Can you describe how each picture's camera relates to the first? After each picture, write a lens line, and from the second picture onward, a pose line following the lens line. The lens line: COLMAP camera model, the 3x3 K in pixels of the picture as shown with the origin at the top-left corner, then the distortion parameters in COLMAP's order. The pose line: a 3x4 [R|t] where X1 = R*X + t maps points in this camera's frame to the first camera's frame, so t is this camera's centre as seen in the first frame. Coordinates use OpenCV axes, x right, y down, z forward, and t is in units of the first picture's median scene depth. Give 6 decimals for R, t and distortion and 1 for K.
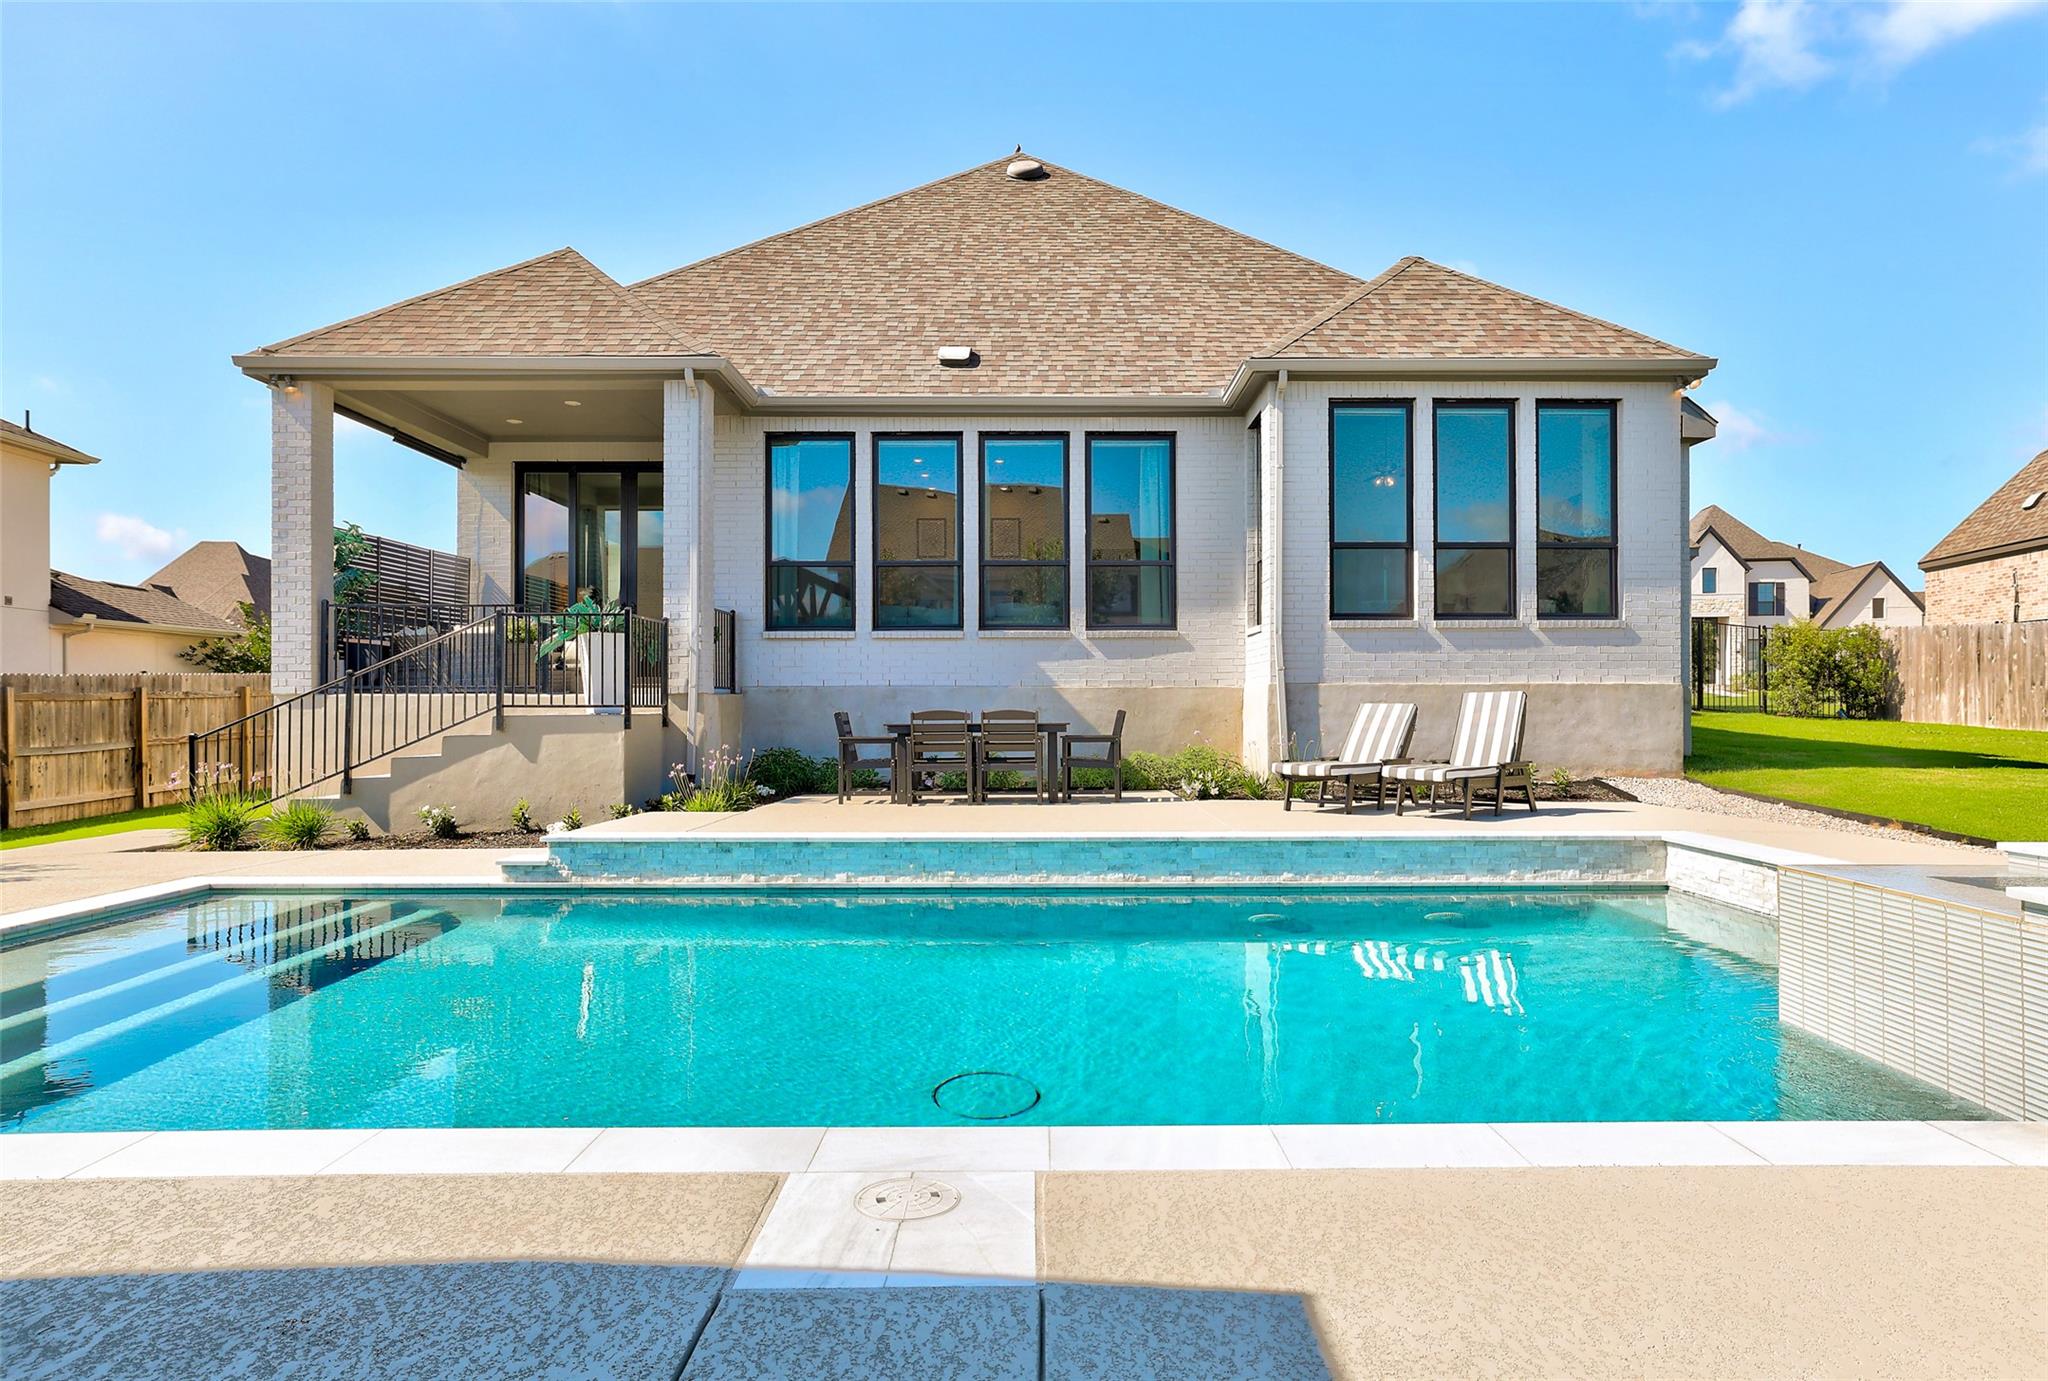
lens RADIAL K [[1225.3, 0, 1024.0], [0, 1225.3, 690.5], [0, 0, 1]] dist [0.001554, 0.000232]
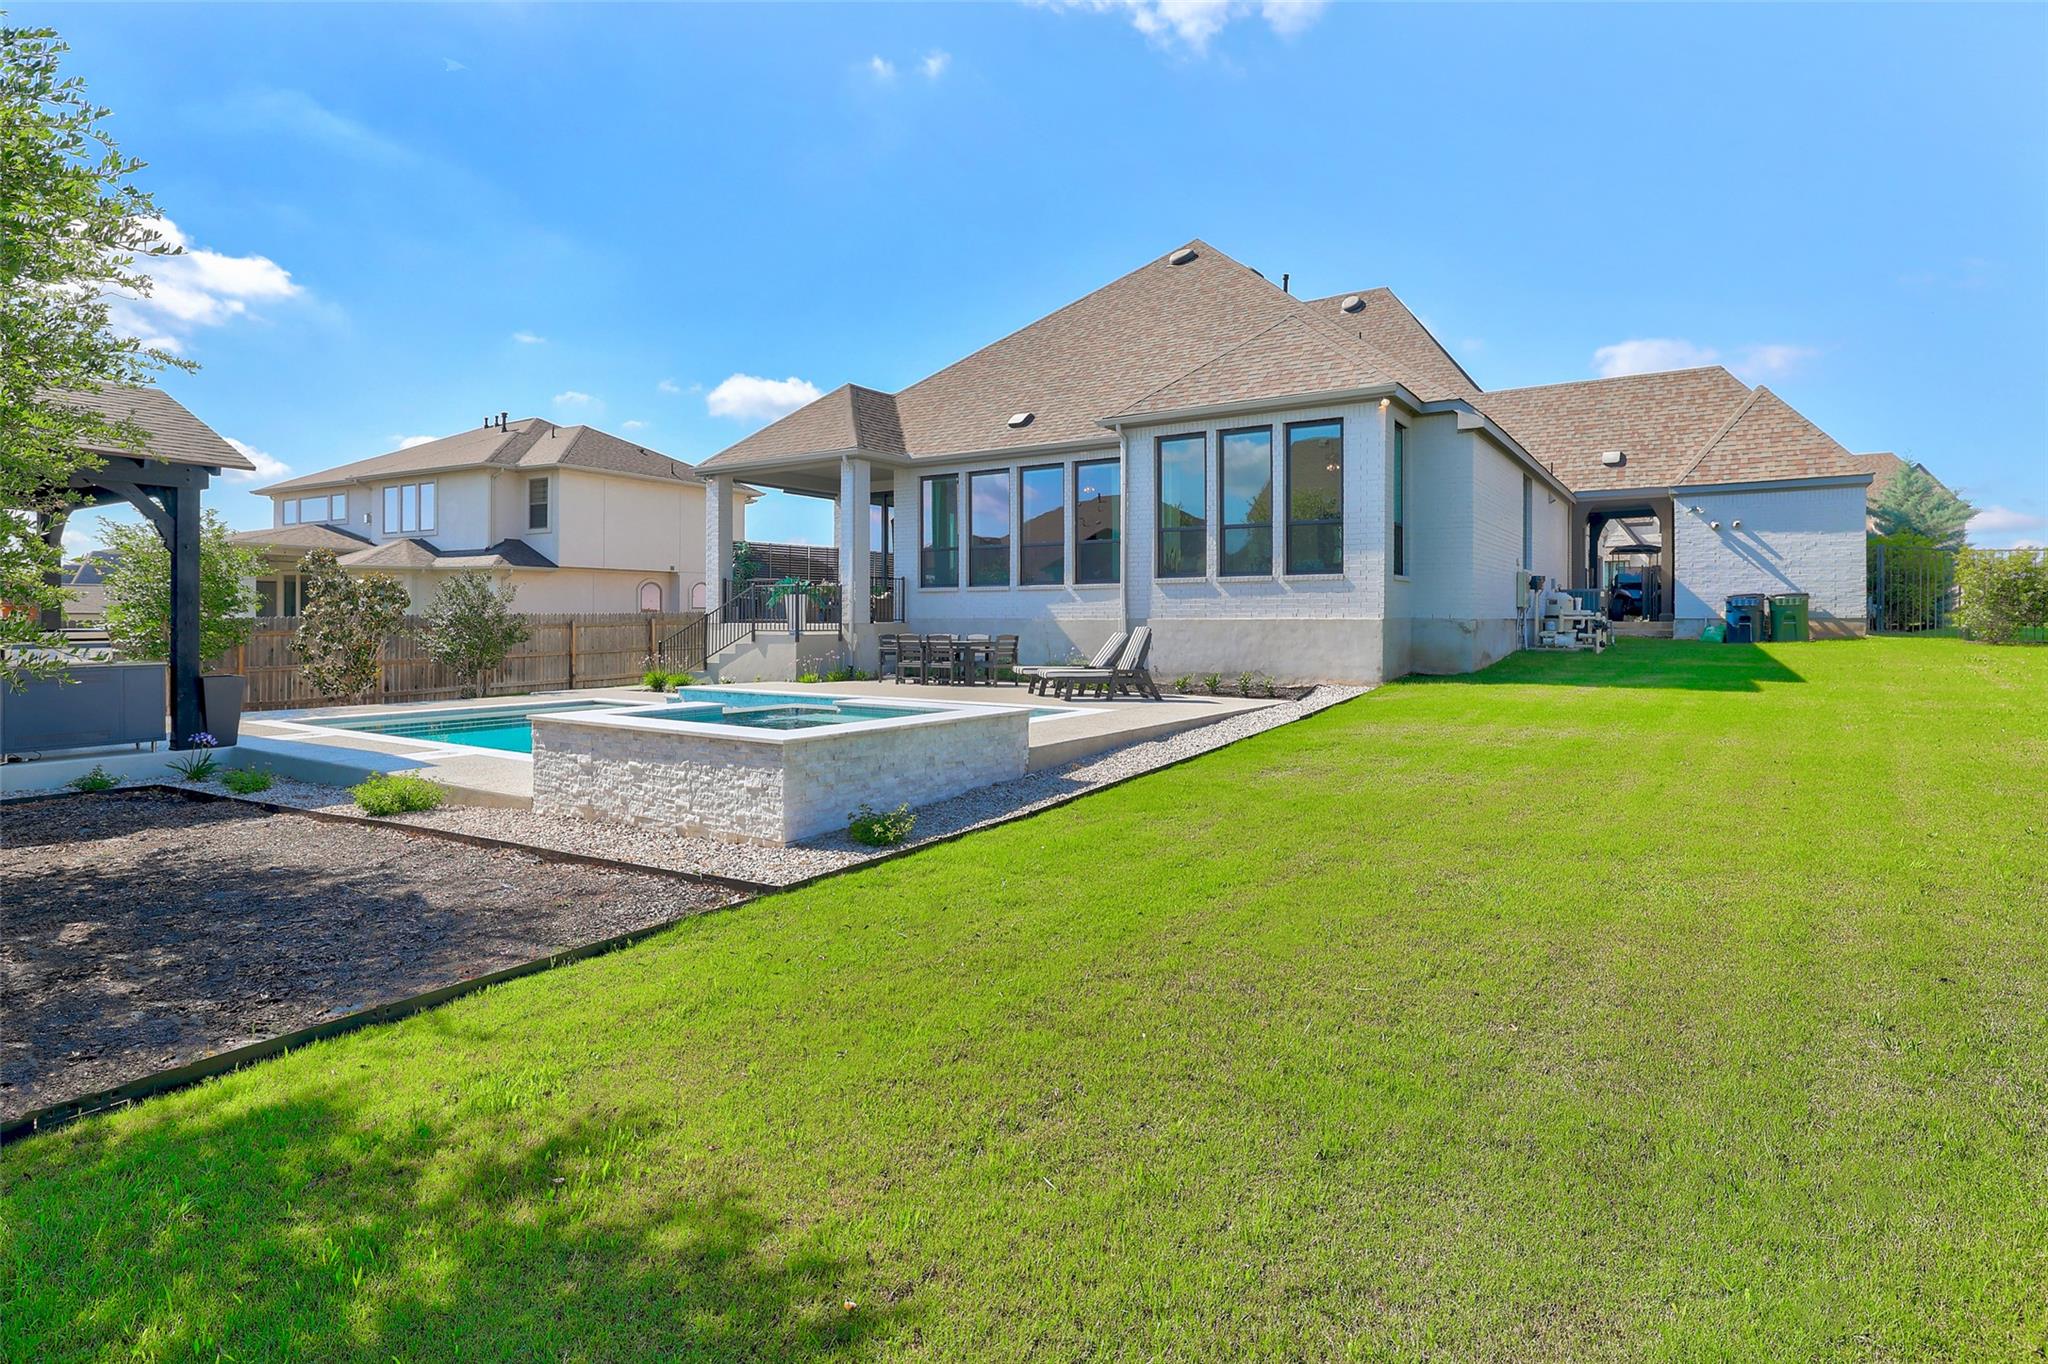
lens RADIAL K [[1025.0, 0, 1024.0], [0, 1025.0, 682.0], [0, 0, 1]] dist [-0.001410, -0.000022]
pose [[0.834633, 0.035002, -0.549694, 0.832063], [-0.001977, 0.998163, 0.060556, -0.004148], [0.550803, -0.049455, 0.833169, -0.187250]]
